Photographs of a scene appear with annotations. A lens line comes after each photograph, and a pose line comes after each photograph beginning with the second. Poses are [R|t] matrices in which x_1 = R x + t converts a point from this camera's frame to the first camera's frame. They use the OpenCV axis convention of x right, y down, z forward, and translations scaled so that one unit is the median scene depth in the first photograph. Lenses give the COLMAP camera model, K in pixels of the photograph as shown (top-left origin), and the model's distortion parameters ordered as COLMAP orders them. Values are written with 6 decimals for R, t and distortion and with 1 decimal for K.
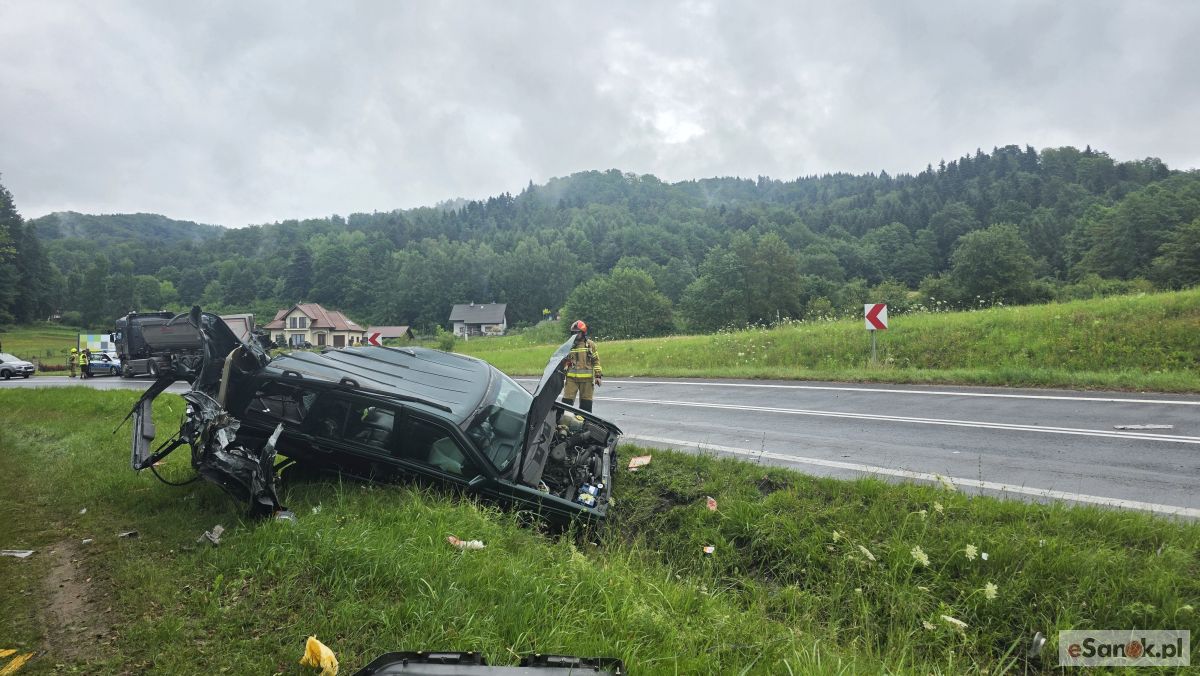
lens RADIAL K [[765.2, 0, 600.0], [0, 765.2, 338.0], [0, 0, 1]] dist [0.003035, -0.001712]
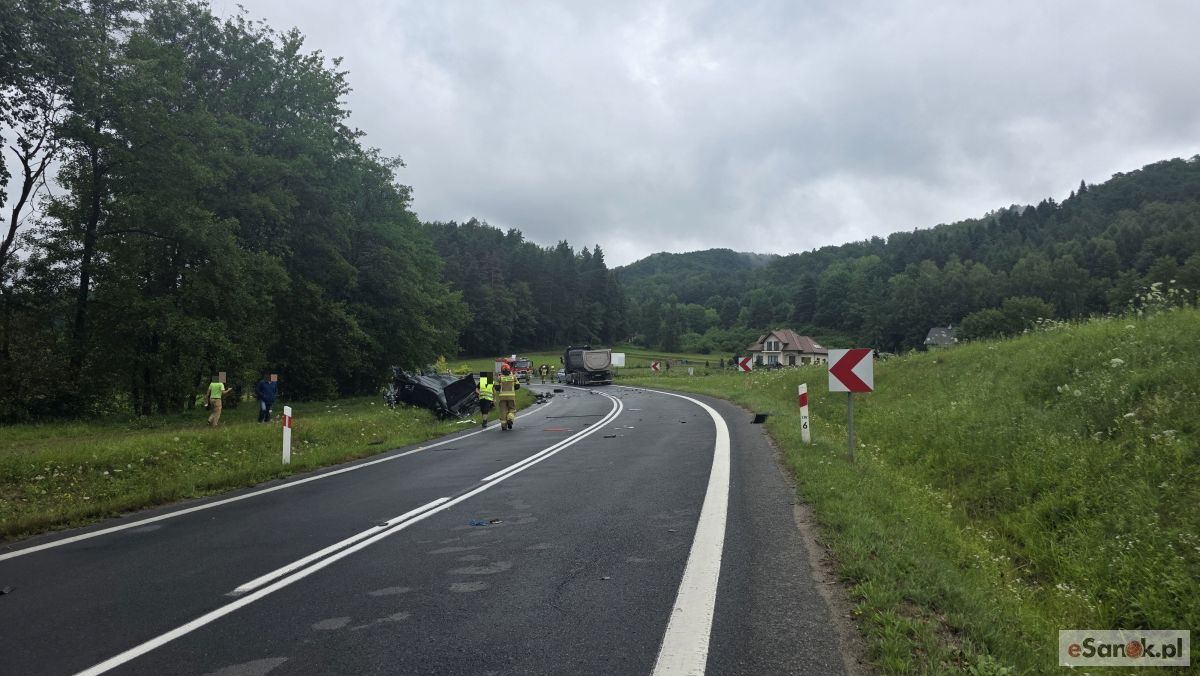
lens RADIAL K [[765.2, 0, 600.0], [0, 765.2, 338.0], [0, 0, 1]] dist [0.003035, -0.001712]
pose [[0.766296, -0.001158, -0.642486, 0.110046], [-0.013940, 0.999733, -0.018428, -0.004505], [0.642336, 0.023077, 0.766076, -0.055847]]
